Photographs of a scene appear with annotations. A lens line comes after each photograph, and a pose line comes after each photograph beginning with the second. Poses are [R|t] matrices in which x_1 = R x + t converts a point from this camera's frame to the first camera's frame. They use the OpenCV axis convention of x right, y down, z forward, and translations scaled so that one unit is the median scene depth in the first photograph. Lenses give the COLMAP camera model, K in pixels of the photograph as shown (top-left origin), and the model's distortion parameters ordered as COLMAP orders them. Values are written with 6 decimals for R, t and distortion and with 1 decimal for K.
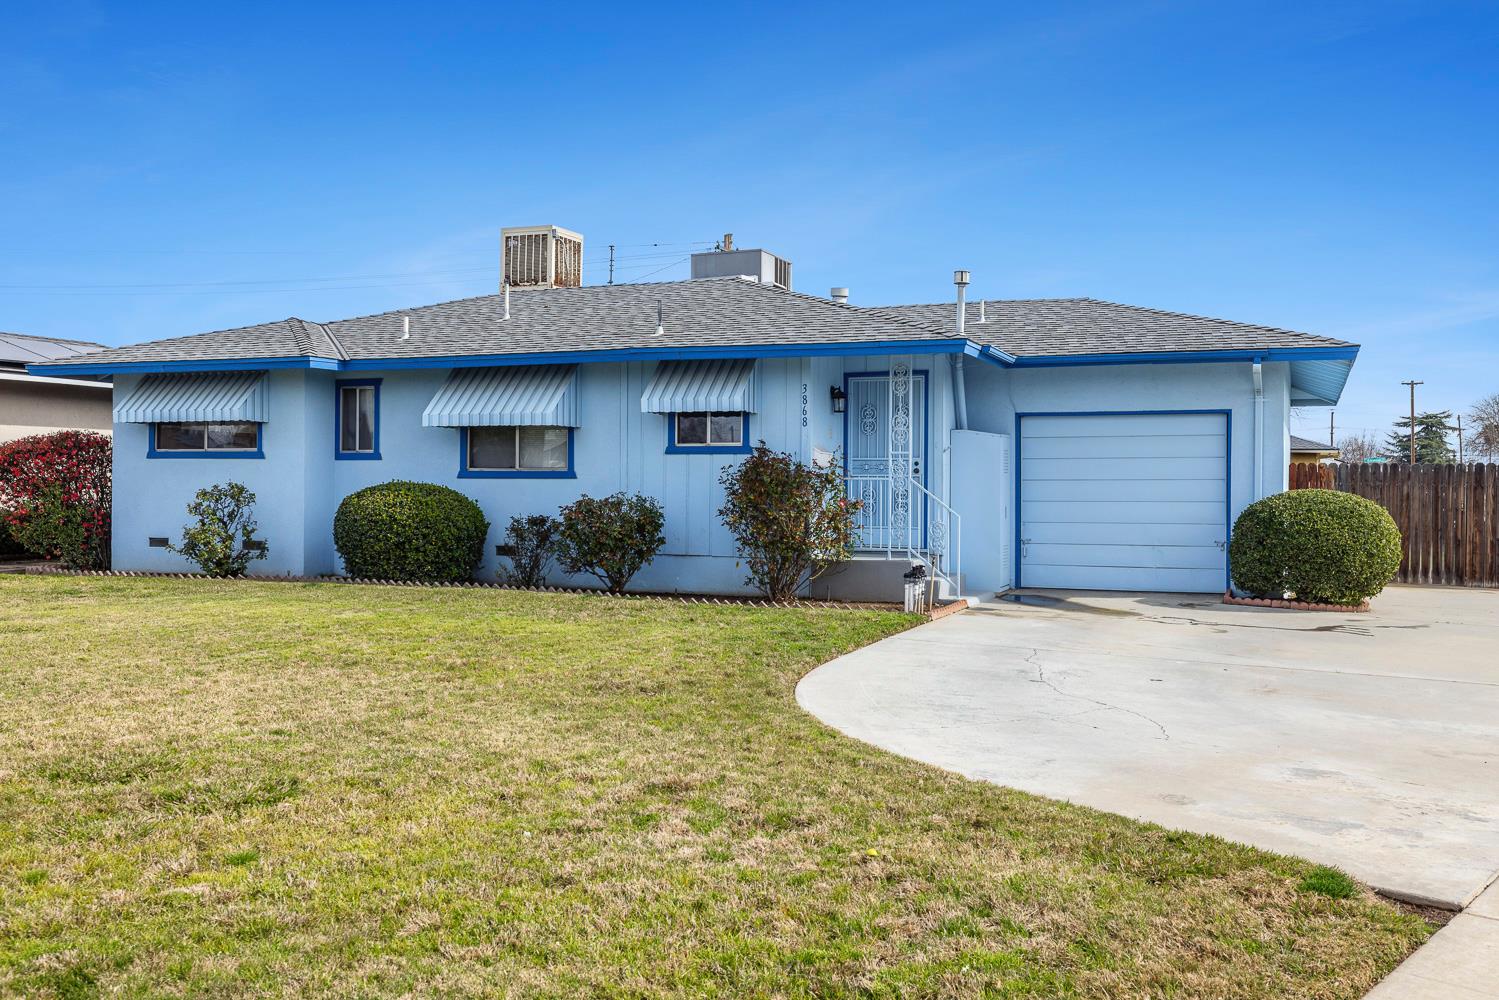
lens RADIAL K [[1363.2, 0, 749.8], [0, 1363.2, 501.9], [0, 0, 1]] dist [0.001519, 0.000000]
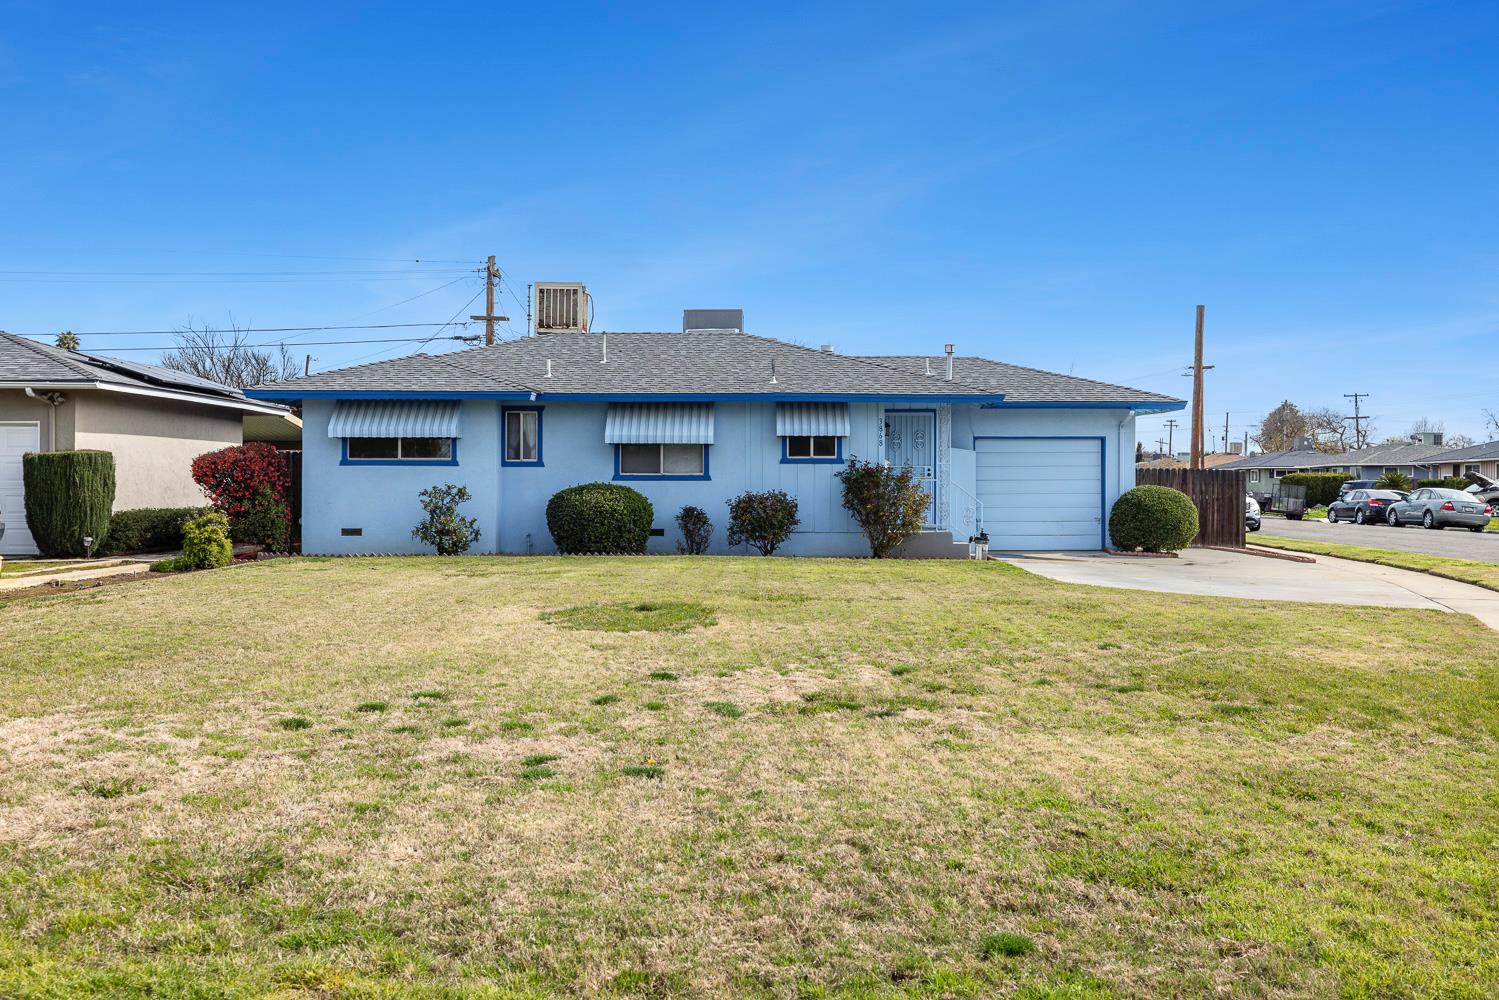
lens RADIAL K [[1523.5, 0, 755.5], [0, 1523.5, 493.8], [0, 0, 1]] dist [0.013937, 0.000000]
pose [[0.919375, -0.007611, 0.393309, -0.707322], [0.009514, 0.999951, -0.002888, 0.001936], [-0.393267, 0.006397, 0.919402, -0.483800]]
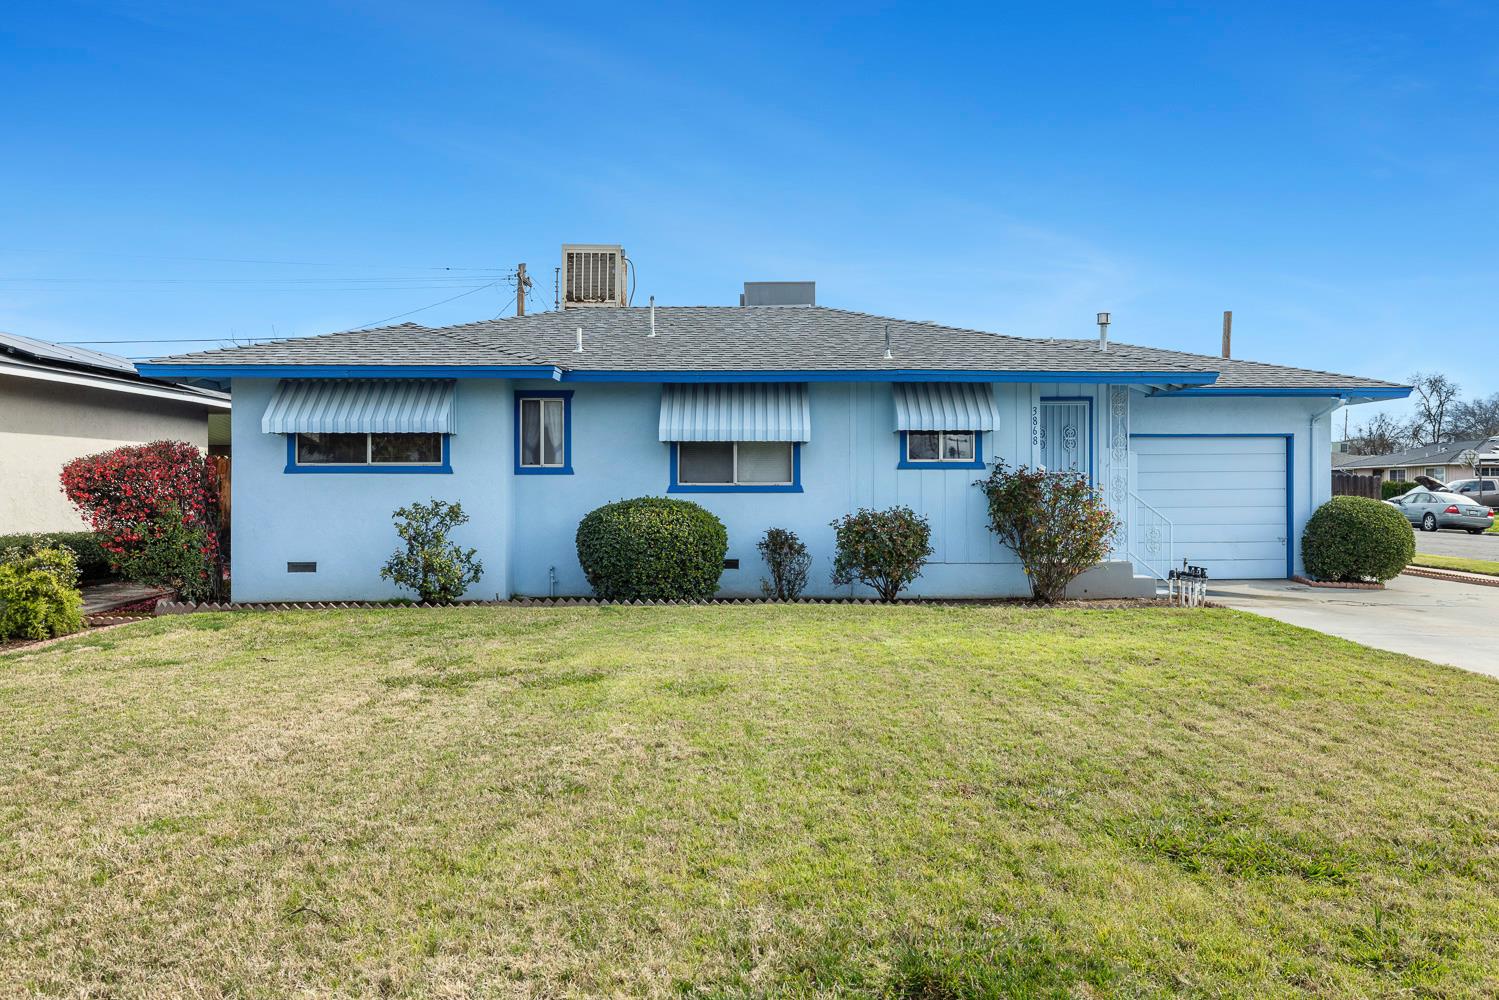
lens RADIAL K [[1115.3, 0, 743.4], [0, 1115.3, 501.0], [0, 0, 1]] dist [-0.004830, 0.003990]
pose [[0.915145, -0.013188, 0.402908, -0.508027], [0.012257, 0.999913, 0.004888, -0.015315], [-0.402938, 0.000465, 0.915227, 0.237464]]
